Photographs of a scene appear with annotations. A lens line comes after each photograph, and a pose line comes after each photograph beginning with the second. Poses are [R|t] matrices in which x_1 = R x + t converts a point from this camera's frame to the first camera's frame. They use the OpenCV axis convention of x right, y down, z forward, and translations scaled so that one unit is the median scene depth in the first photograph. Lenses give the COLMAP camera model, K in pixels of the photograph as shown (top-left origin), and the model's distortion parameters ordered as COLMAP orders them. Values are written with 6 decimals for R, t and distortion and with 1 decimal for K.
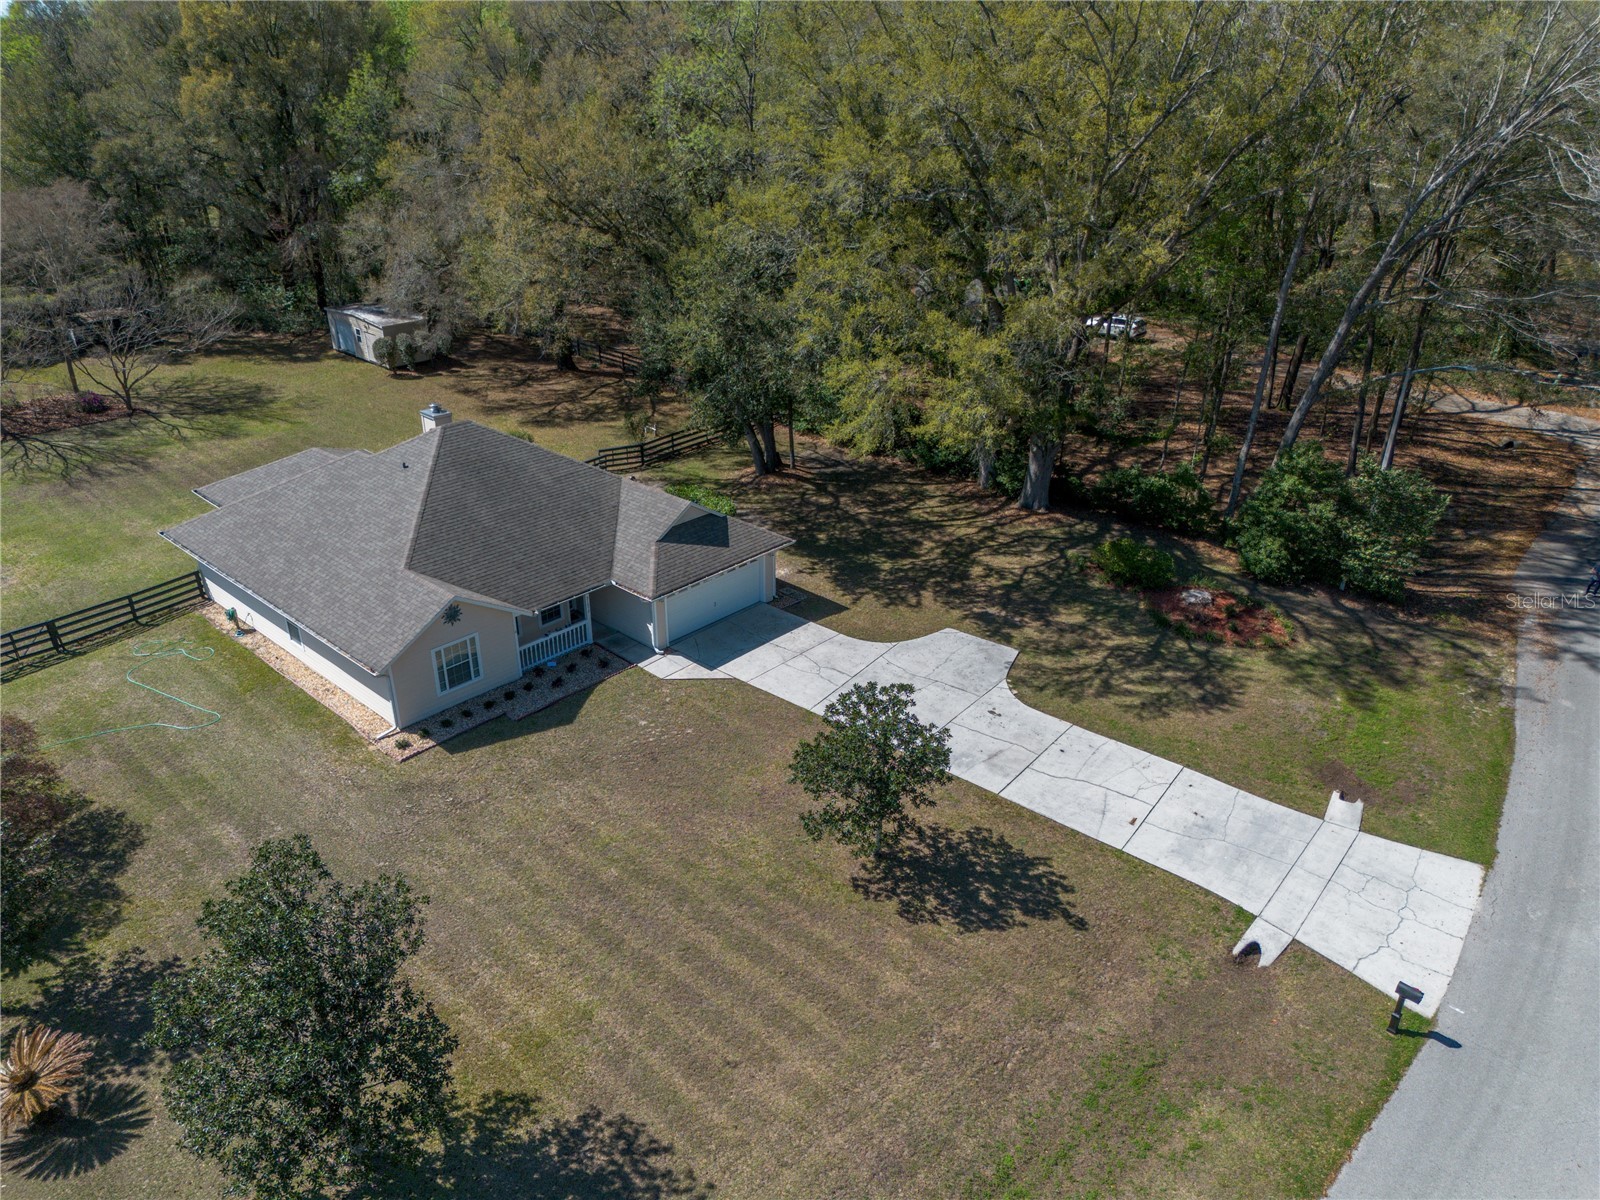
lens RADIAL K [[1116.3, 0, 806.1], [0, 1116.3, 600.8], [0, 0, 1]] dist [0.039805, -0.030342]
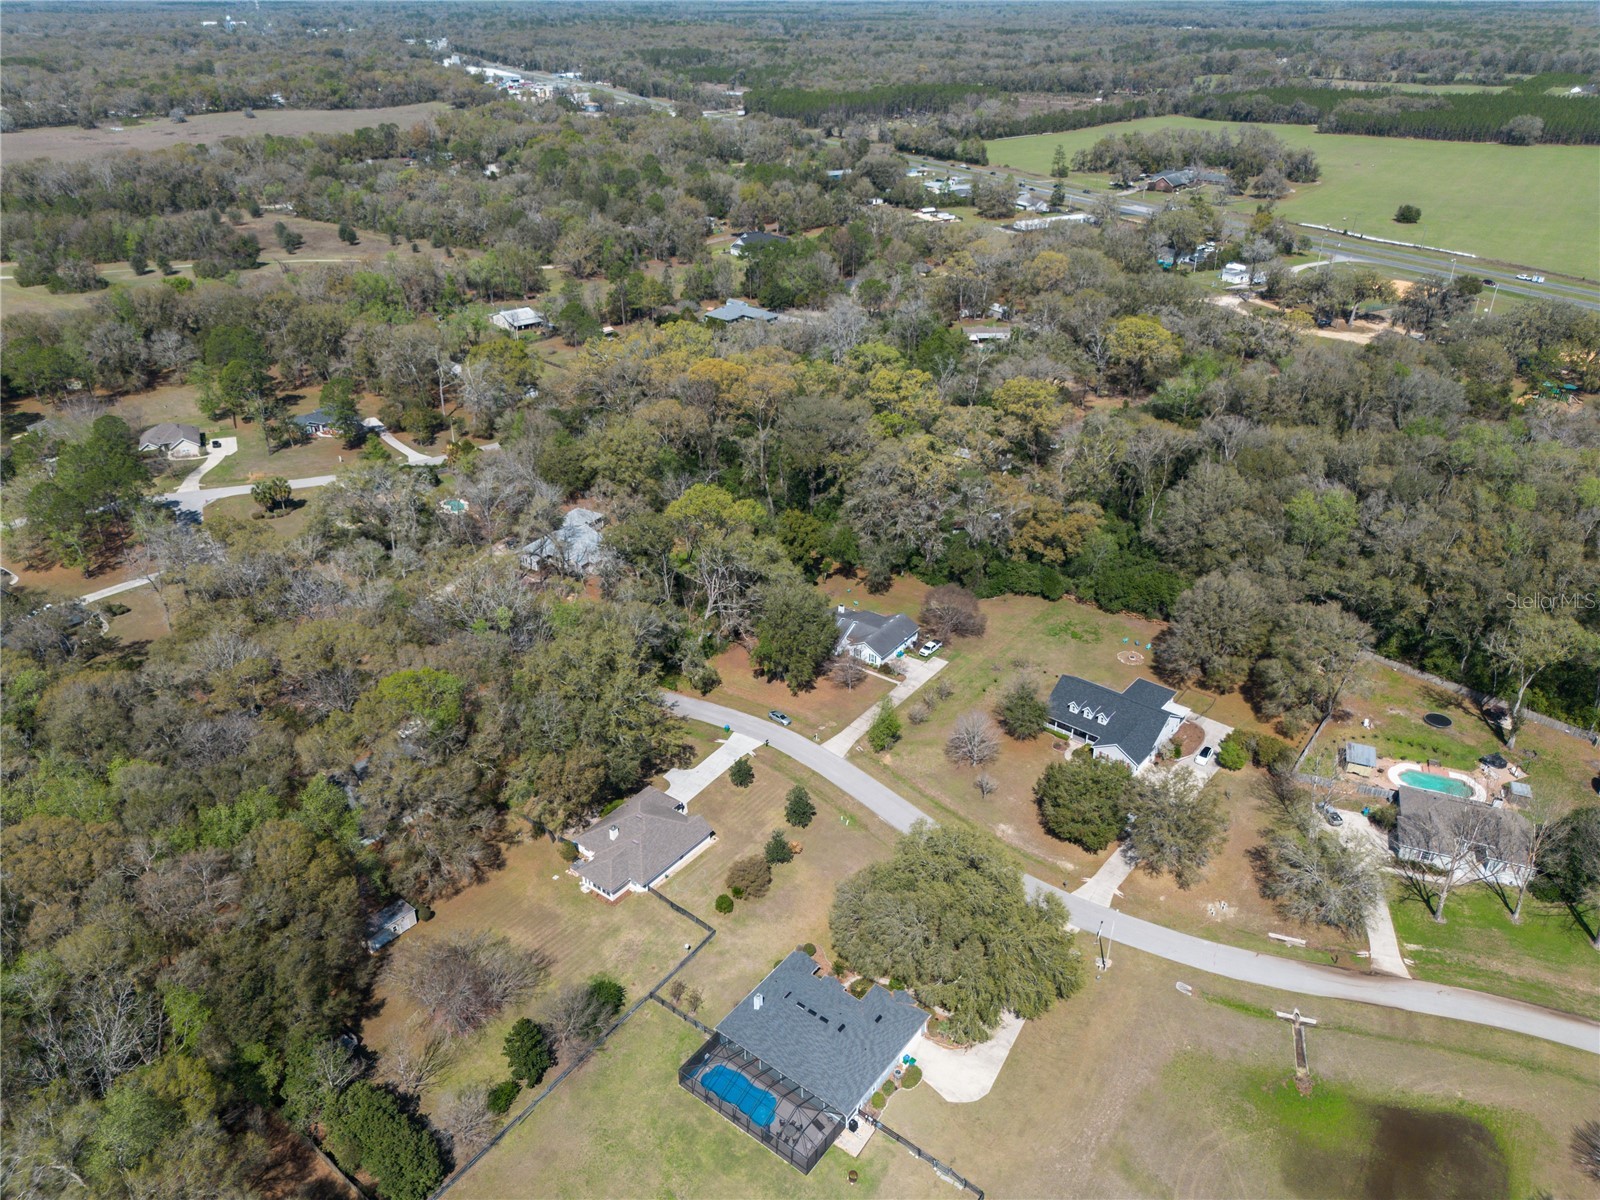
lens RADIAL K [[1116.3, 0, 798.3], [0, 1116.3, 596.8], [0, 0, 1]] dist [0.039805, -0.030342]
pose [[-0.080748, -0.485098, 0.870724, -3.855452], [0.439555, 0.766712, 0.467914, -2.650803], [-0.894579, 0.420514, 0.151317, -0.566907]]
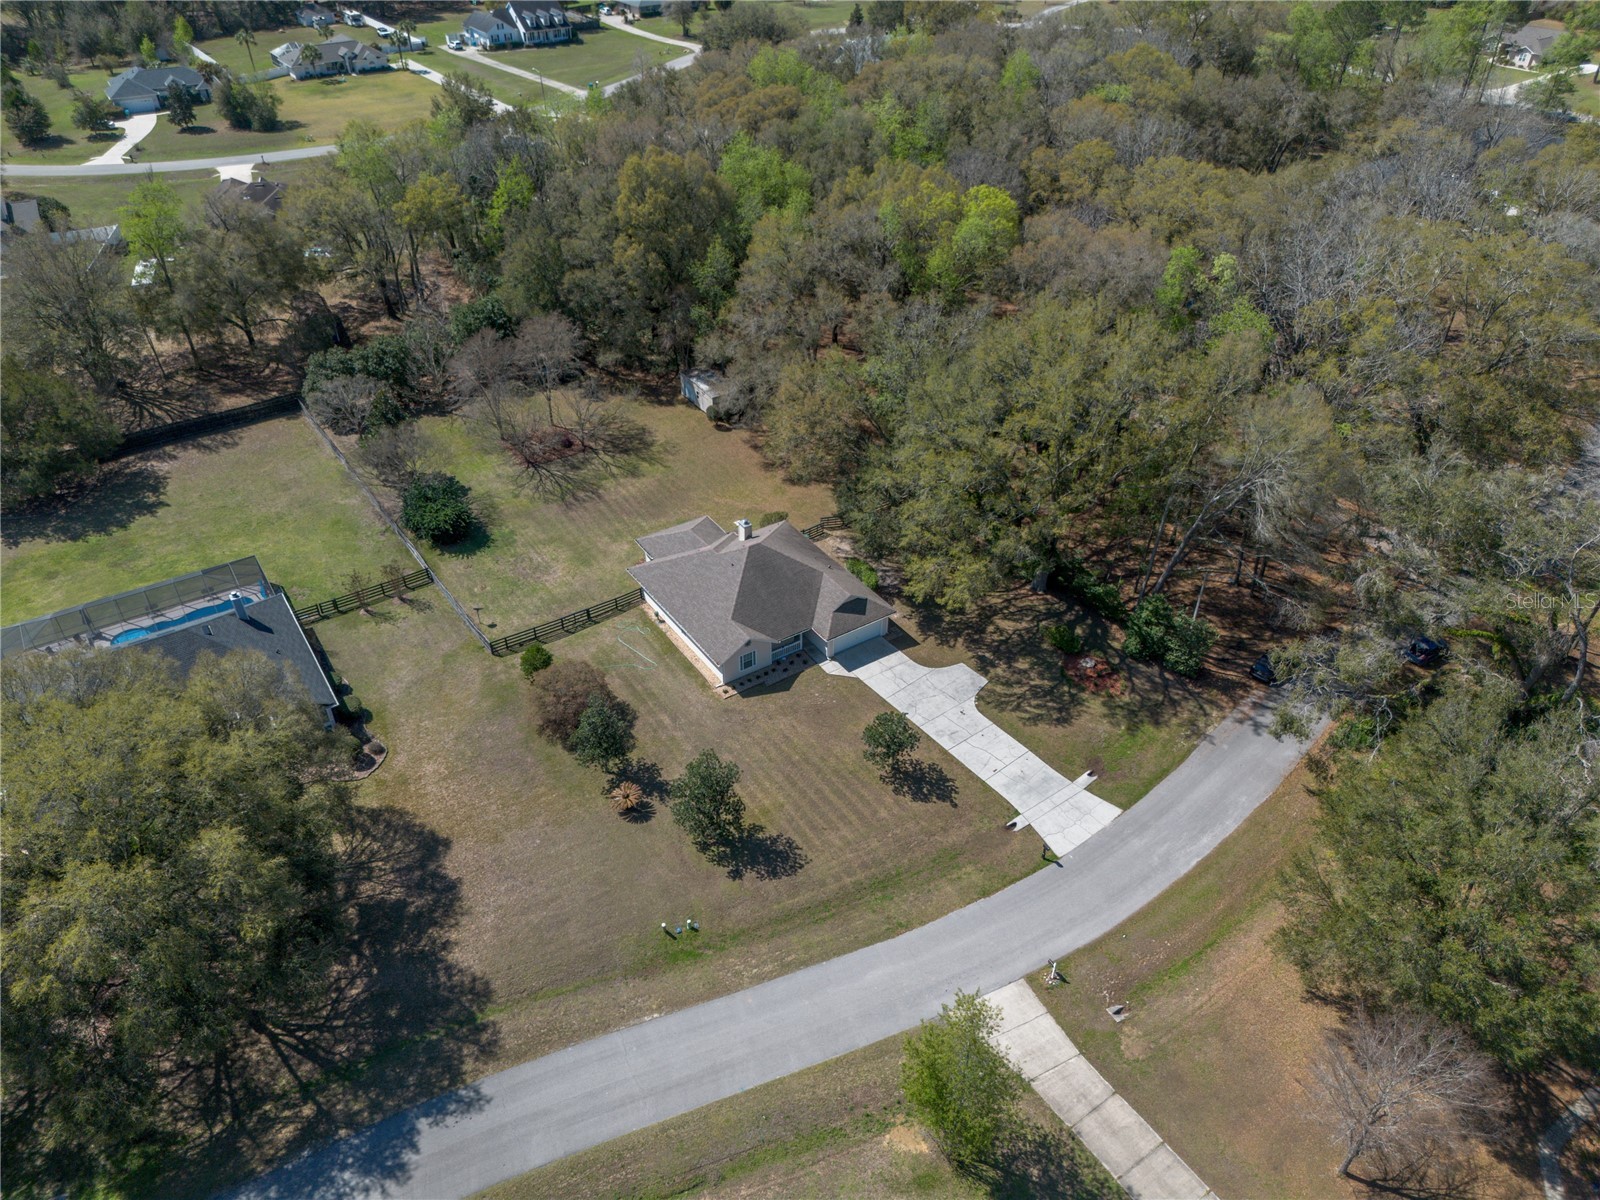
lens RADIAL K [[1116.3, 0, 803.8], [0, 1116.3, 596.3], [0, 0, 1]] dist [0.039805, -0.030342]
pose [[0.970586, 0.141508, -0.194776, 0.249551], [-0.104707, 0.976617, 0.187766, -0.510813], [0.216792, -0.161849, 0.962708, -1.219443]]
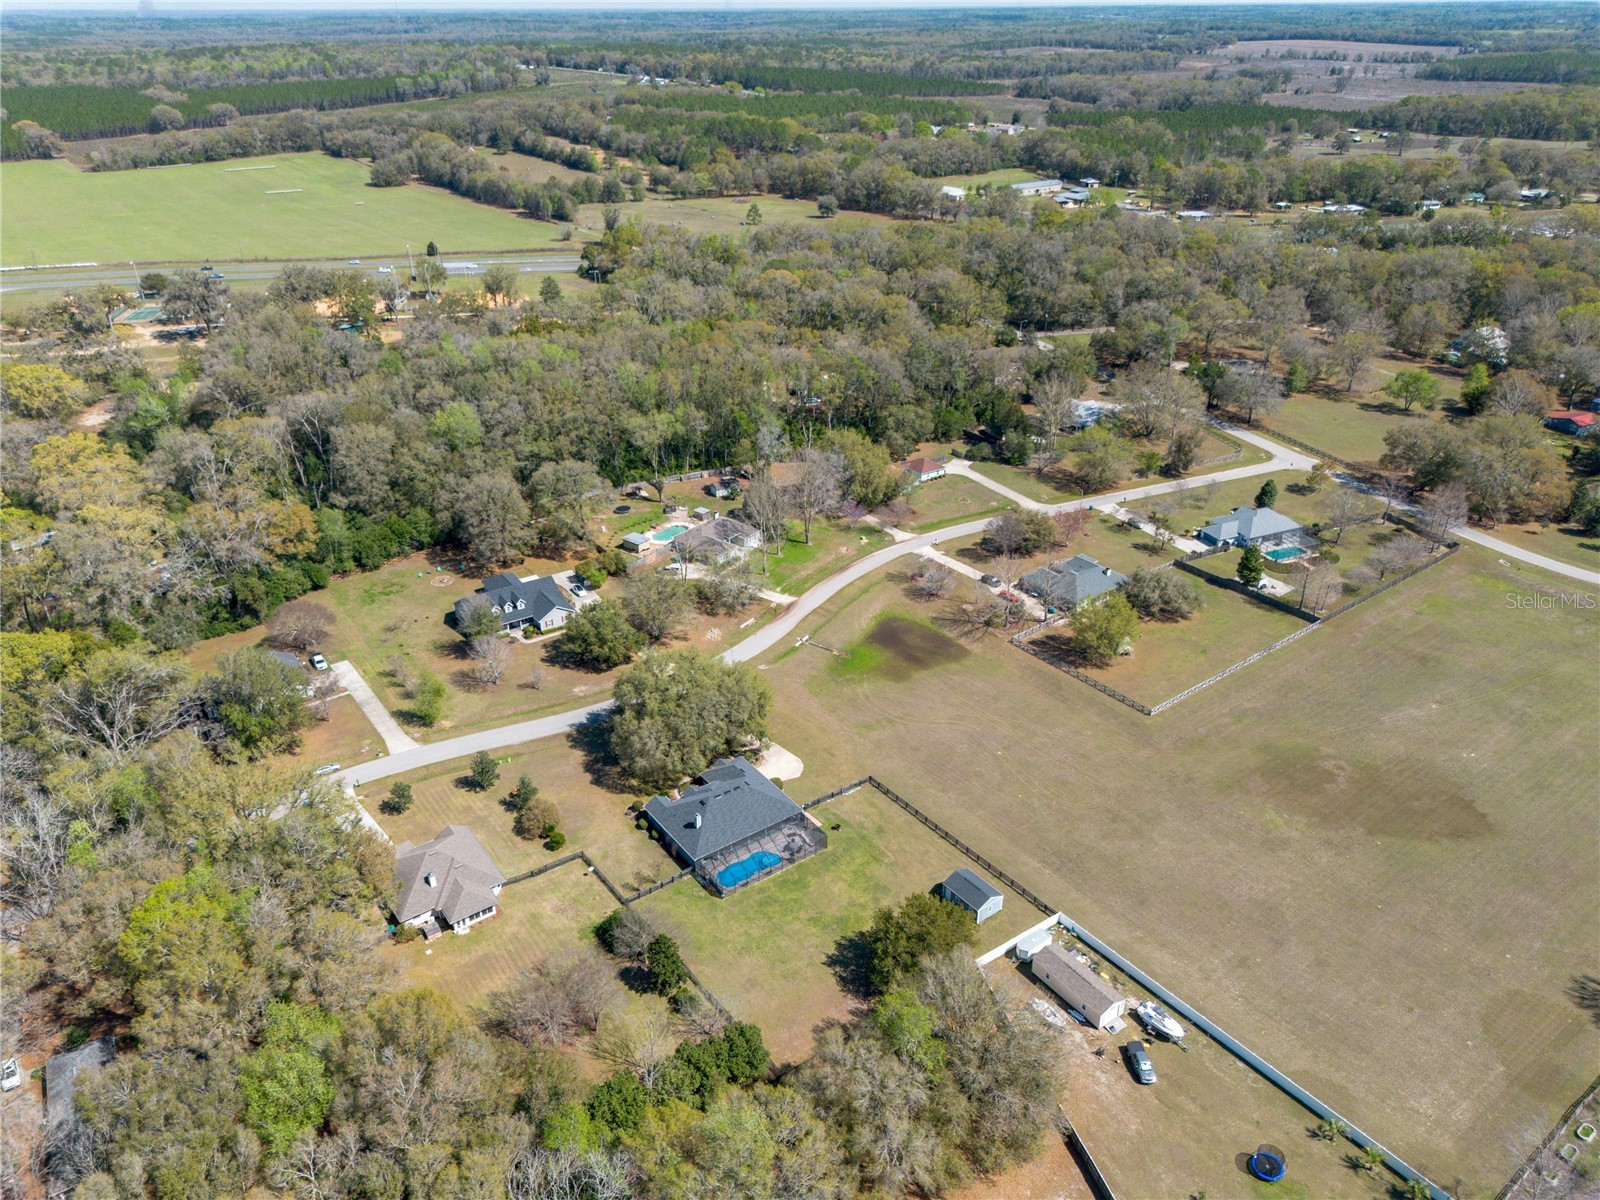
lens RADIAL K [[1116.3, 0, 804.7], [0, 1116.3, 599.1], [0, 0, 1]] dist [0.039805, -0.030342]
pose [[-0.978274, -0.099176, 0.182057, -2.429227], [0.088094, 0.596073, 0.798083, -4.064230], [-0.187670, 0.796782, -0.574385, 2.486120]]
